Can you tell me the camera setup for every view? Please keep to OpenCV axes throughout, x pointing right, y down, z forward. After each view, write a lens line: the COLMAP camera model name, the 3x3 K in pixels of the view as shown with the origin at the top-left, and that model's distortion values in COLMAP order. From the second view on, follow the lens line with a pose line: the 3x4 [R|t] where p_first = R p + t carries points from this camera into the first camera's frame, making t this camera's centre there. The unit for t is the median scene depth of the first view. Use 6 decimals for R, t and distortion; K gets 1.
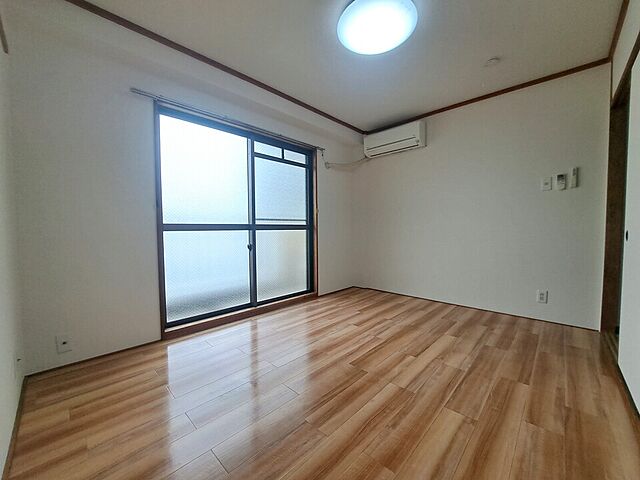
lens RADIAL K [[256.3, 0, 320.0], [0, 256.3, 240.0], [0, 0, 1]] dist [-0.002039, -0.010045]
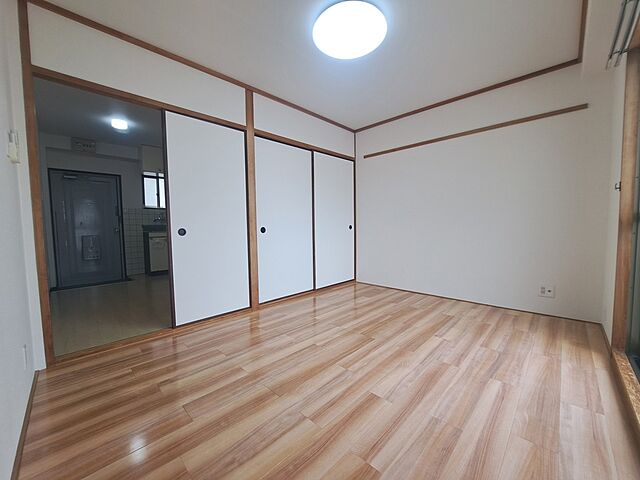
lens RADIAL K [[256.3, 0, 320.0], [0, 256.3, 240.0], [0, 0, 1]] dist [-0.002039, -0.010045]
pose [[-0.999793, 0.019309, 0.006484, 0.221793], [0.019866, 0.994692, 0.100963, -0.056599], [-0.004500, 0.101071, -0.994869, 1.339583]]
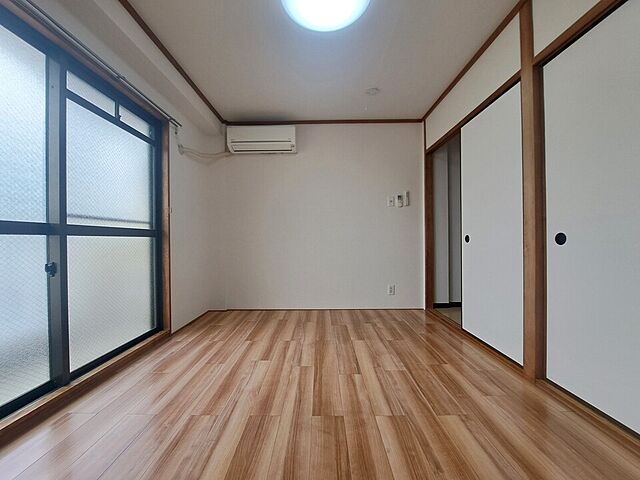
lens RADIAL K [[256.3, 0, 320.0], [0, 256.3, 240.0], [0, 0, 1]] dist [-0.002039, -0.010045]
pose [[0.724763, -0.000343, 0.688999, -0.234735], [0.033910, 0.998806, -0.035173, 0.006334], [-0.688164, 0.048856, 0.723909, 0.275238]]
